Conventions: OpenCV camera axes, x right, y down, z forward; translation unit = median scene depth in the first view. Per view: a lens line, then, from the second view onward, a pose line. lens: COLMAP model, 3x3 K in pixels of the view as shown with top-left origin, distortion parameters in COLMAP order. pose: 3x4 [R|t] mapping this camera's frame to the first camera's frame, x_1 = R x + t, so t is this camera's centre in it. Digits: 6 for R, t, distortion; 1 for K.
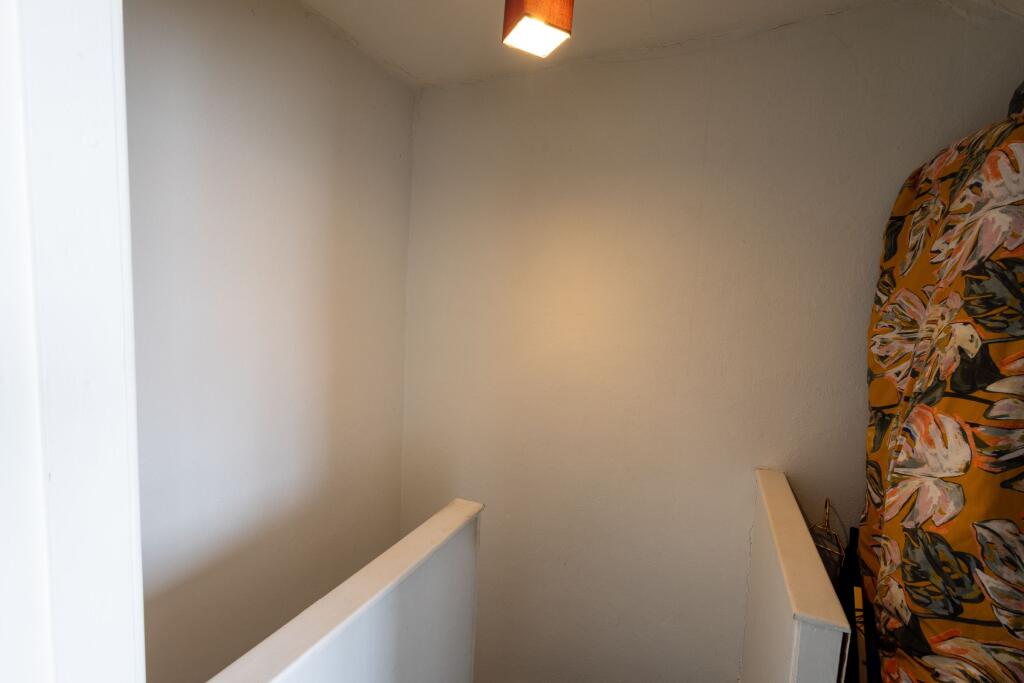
lens RADIAL K [[491.6, 0, 511.6], [0, 491.6, 343.6], [0, 0, 1]] dist [0.002418, 0.000111]
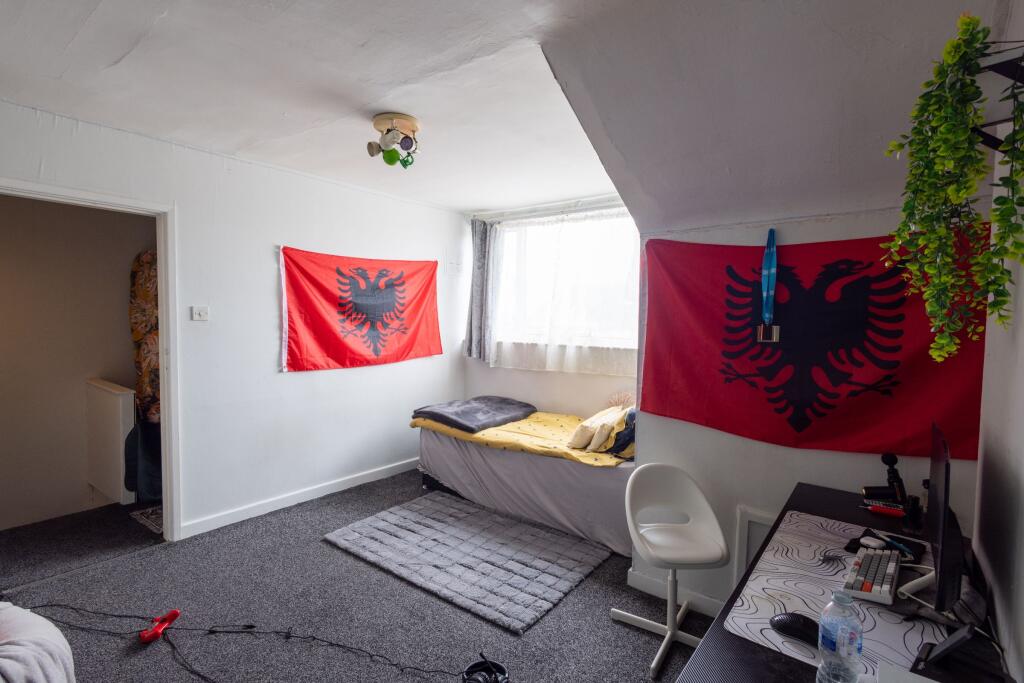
lens RADIAL K [[491.6, 0, 514.0], [0, 491.6, 339.2], [0, 0, 1]] dist [0.002418, 0.000111]
pose [[0.269747, -0.096929, 0.958040, -1.385630], [0.076283, 0.993945, 0.079083, 0.066196], [-0.959905, 0.051750, 0.275507, -1.871120]]
